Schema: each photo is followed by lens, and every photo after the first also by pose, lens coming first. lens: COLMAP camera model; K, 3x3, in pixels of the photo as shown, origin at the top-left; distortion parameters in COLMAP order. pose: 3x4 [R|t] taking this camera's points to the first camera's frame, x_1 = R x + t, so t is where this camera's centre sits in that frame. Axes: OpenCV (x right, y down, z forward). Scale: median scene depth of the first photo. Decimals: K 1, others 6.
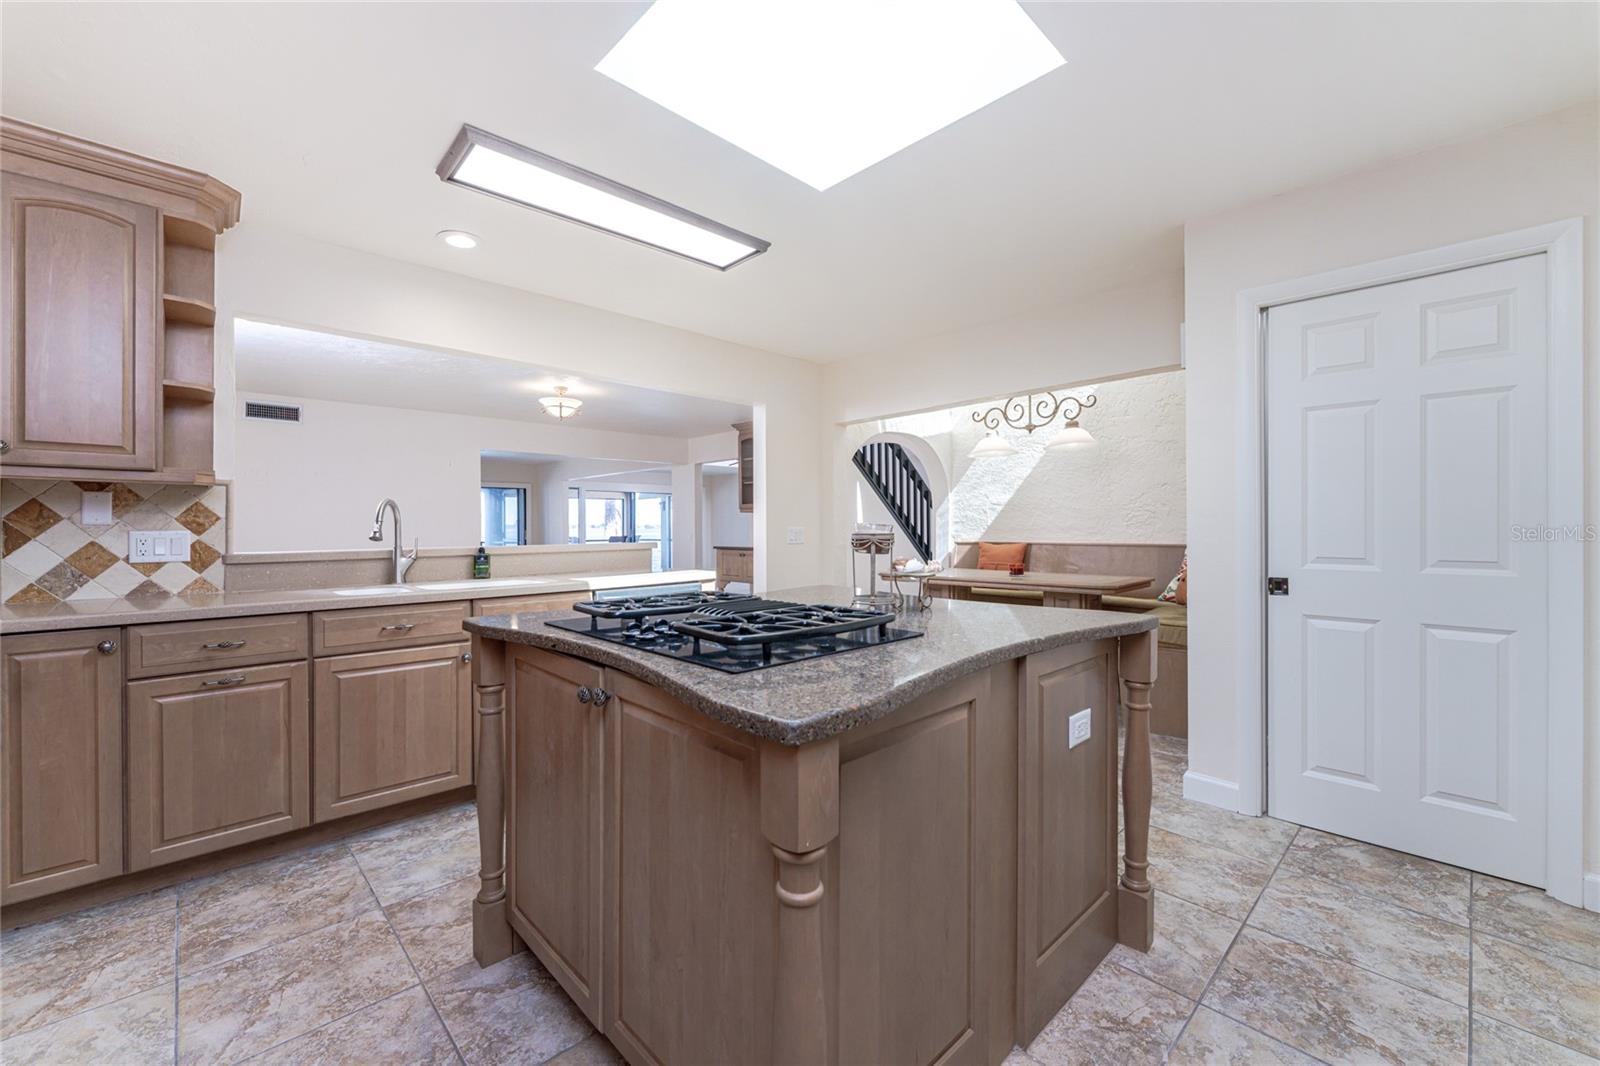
lens RADIAL K [[636.4, 0, 800.2], [0, 636.4, 531.1], [0, 0, 1]] dist [-0.001386, -0.000304]
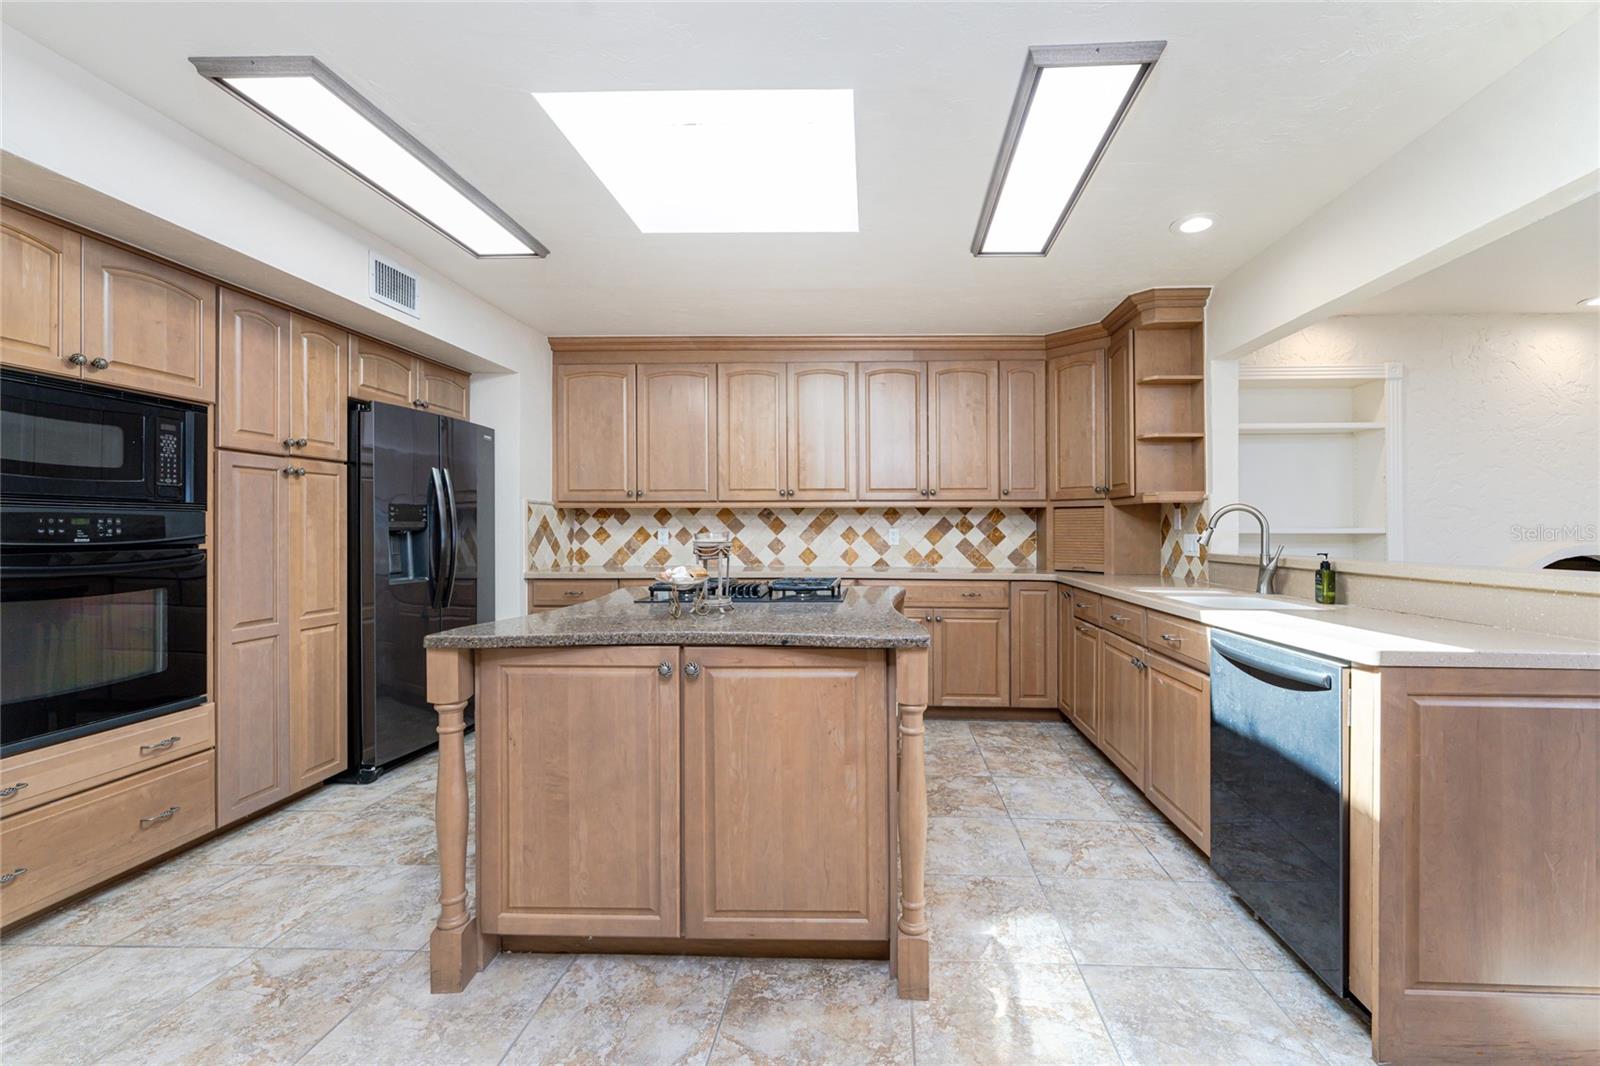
lens RADIAL K [[636.4, 0, 836.3], [0, 636.4, 524.9], [0, 0, 1]] dist [-0.001386, -0.000304]
pose [[-0.722003, -0.001561, -0.691888, 0.556851], [-0.003894, 0.999991, 0.001807, -0.020393], [0.691879, 0.003999, -0.722003, 1.490607]]
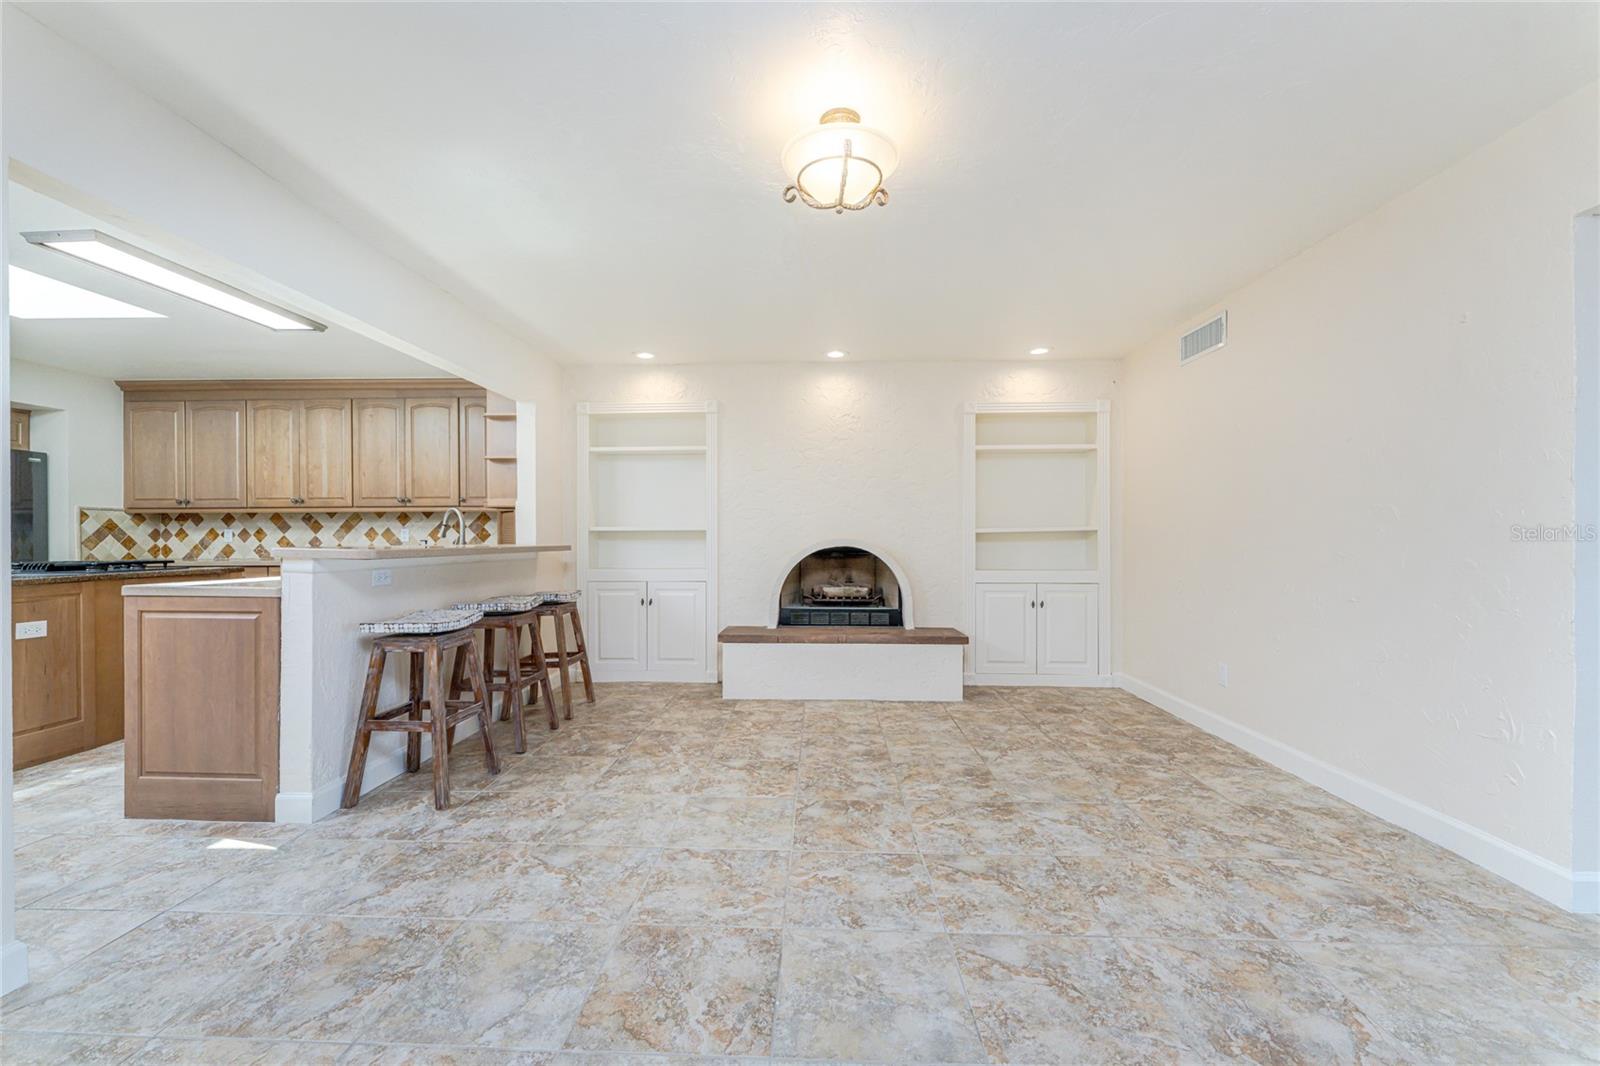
lens RADIAL K [[636.4, 0, 805.5], [0, 636.4, 526.9], [0, 0, 1]] dist [-0.001386, -0.000304]
pose [[-0.723763, -0.003686, -0.690039, -0.320298], [-0.001098, 0.999991, -0.004190, -0.005133], [0.690048, -0.002275, -0.723760, 3.020852]]
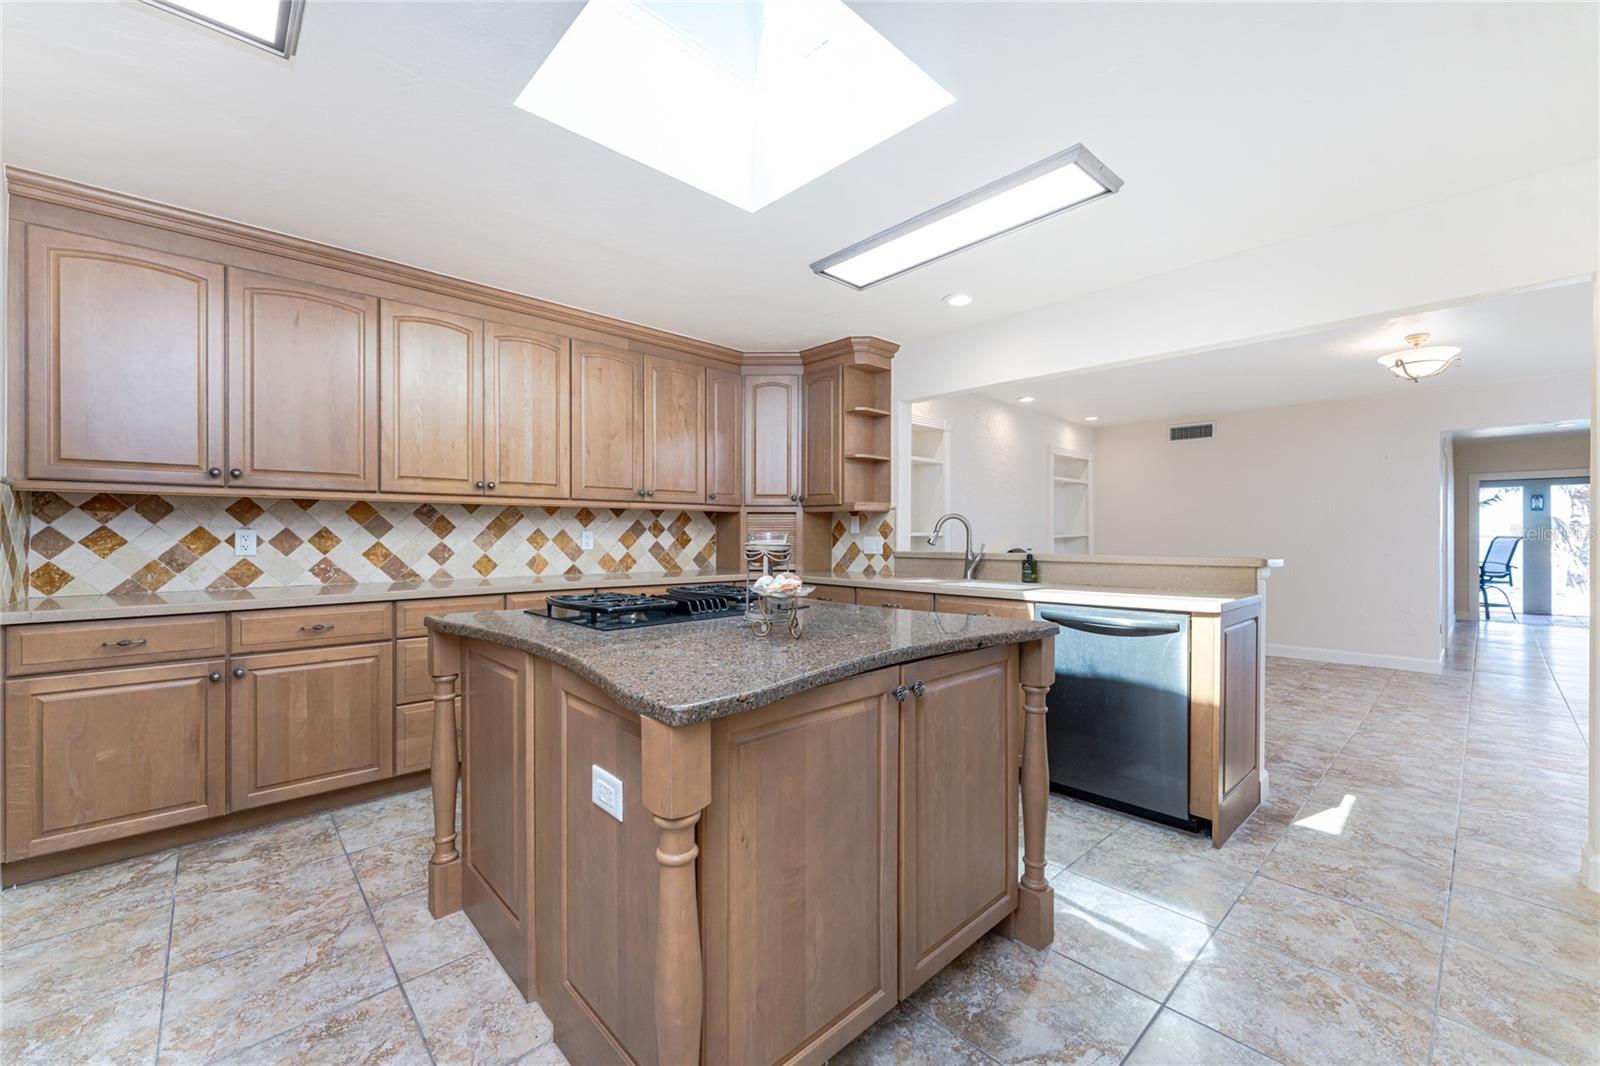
lens RADIAL K [[636.4, 0, 780.1], [0, 636.4, 526.1], [0, 0, 1]] dist [-0.001386, -0.000304]
pose [[-0.037445, -0.008676, -0.999261, 0.793901], [-0.010357, 0.999912, -0.008293, -0.012072], [0.999245, 0.010039, -0.037532, 0.813940]]
